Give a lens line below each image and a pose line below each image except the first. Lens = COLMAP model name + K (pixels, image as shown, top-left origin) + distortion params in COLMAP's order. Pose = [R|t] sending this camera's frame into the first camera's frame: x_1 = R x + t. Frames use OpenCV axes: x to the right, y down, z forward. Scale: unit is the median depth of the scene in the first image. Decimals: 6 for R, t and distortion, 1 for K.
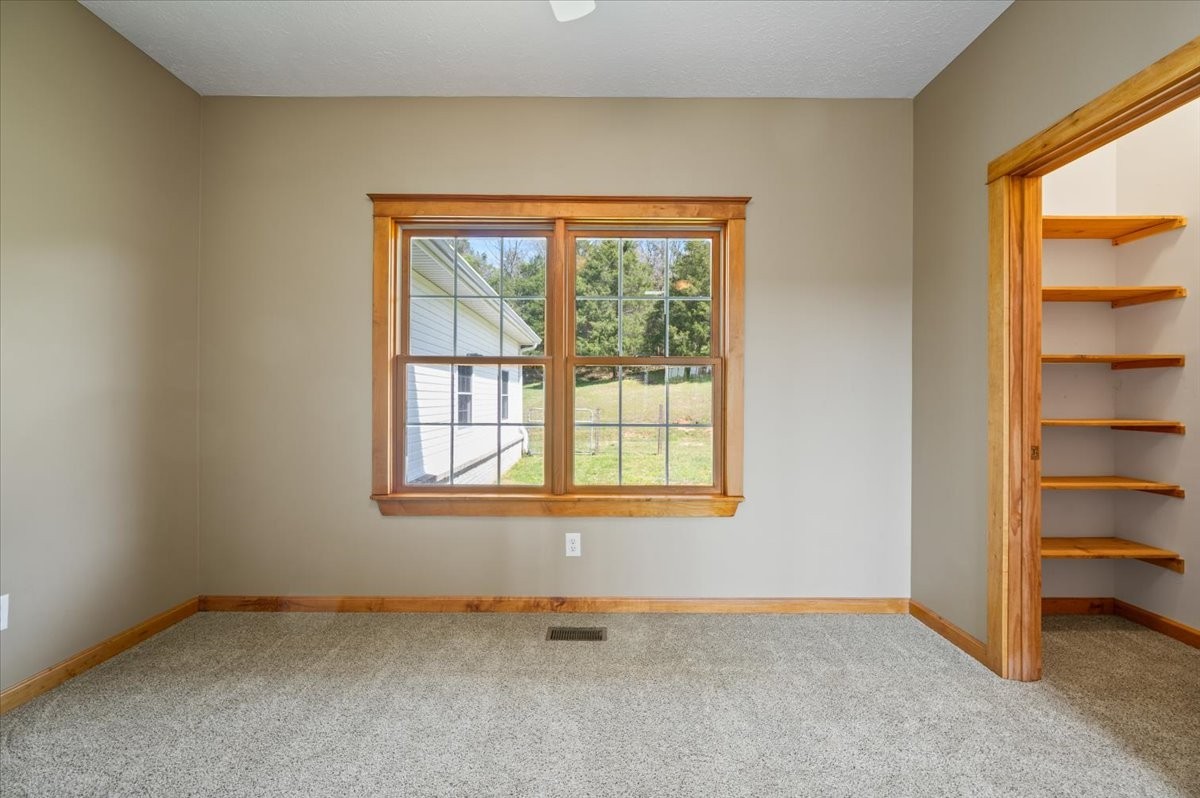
lens RADIAL K [[474.4, 0, 599.4], [0, 474.4, 401.0], [0, 0, 1]] dist [-0.001475, -0.000252]
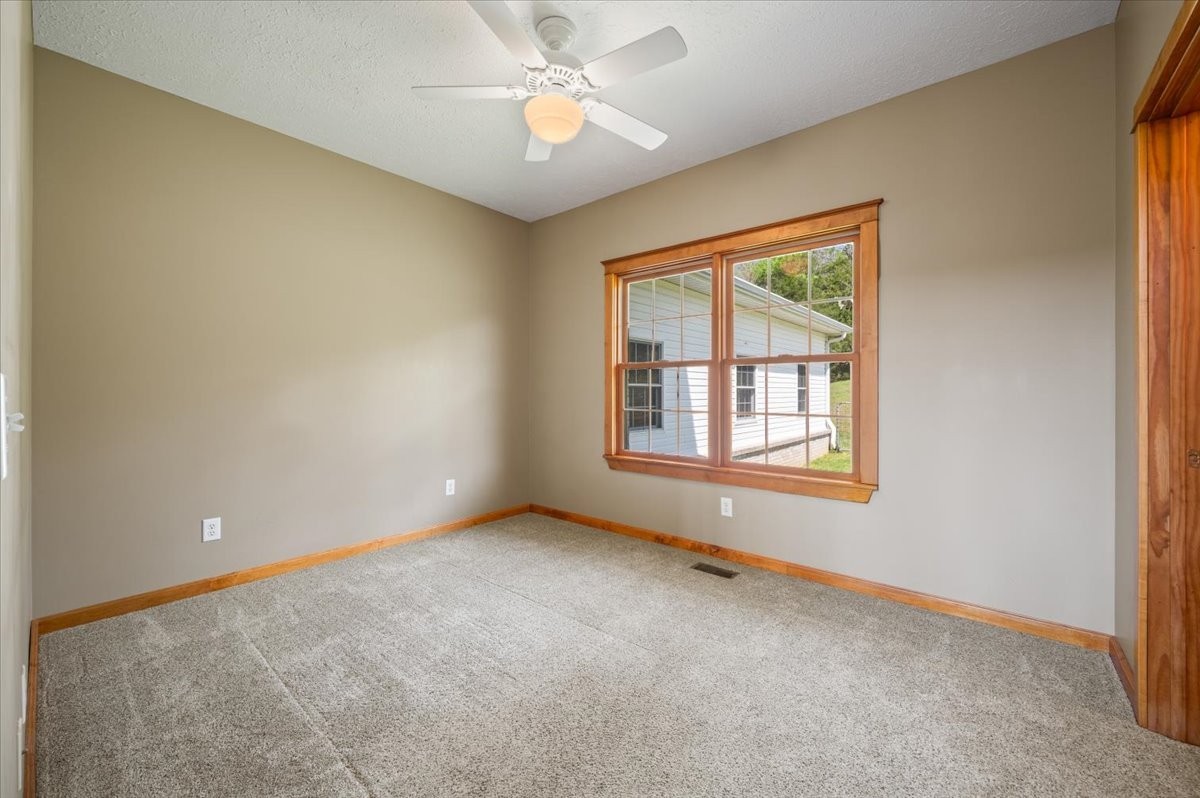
lens RADIAL K [[473.4, 0, 601.0], [0, 473.4, 396.4], [0, 0, 1]] dist [-0.000521, -0.000069]
pose [[0.764370, 0.002062, -0.644775, 0.509726], [0.001262, 0.999988, 0.004694, -0.000320], [0.644777, -0.004402, 0.764358, -0.190413]]
